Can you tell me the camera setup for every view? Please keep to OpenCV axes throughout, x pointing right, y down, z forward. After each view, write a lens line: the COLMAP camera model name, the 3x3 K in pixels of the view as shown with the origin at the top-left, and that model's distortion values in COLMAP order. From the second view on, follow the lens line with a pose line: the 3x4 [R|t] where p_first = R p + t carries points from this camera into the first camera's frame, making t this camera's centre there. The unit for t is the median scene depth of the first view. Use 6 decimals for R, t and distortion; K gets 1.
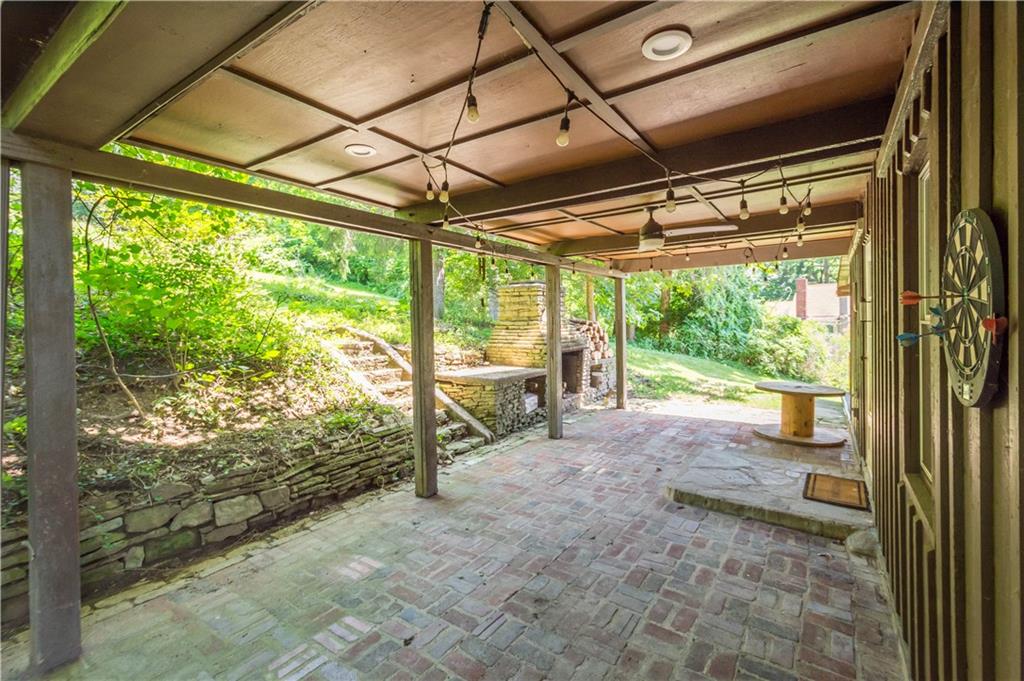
lens RADIAL K [[450.3, 0, 512.2], [0, 450.3, 332.5], [0, 0, 1]] dist [0.010657, -0.001059]
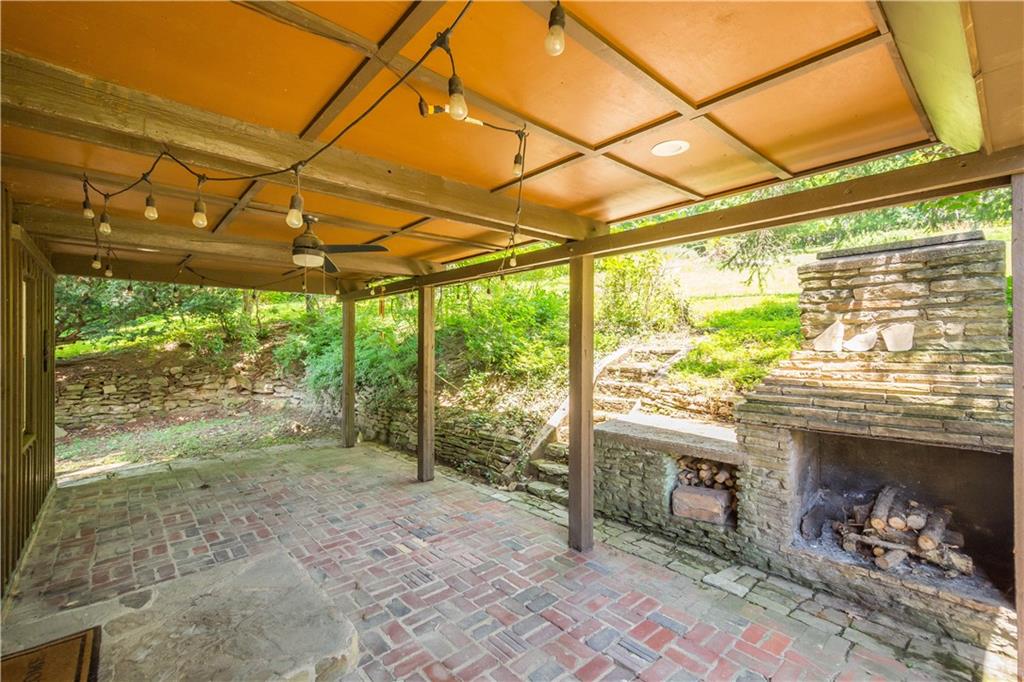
lens RADIAL K [[450.3, 0, 510.1], [0, 450.3, 339.9], [0, 0, 1]] dist [0.010657, -0.001059]
pose [[-0.235220, 0.012782, -0.971858, 1.358569], [-0.010942, 0.999815, 0.015798, -0.090827], [0.971881, 0.014350, -0.235037, 2.054242]]
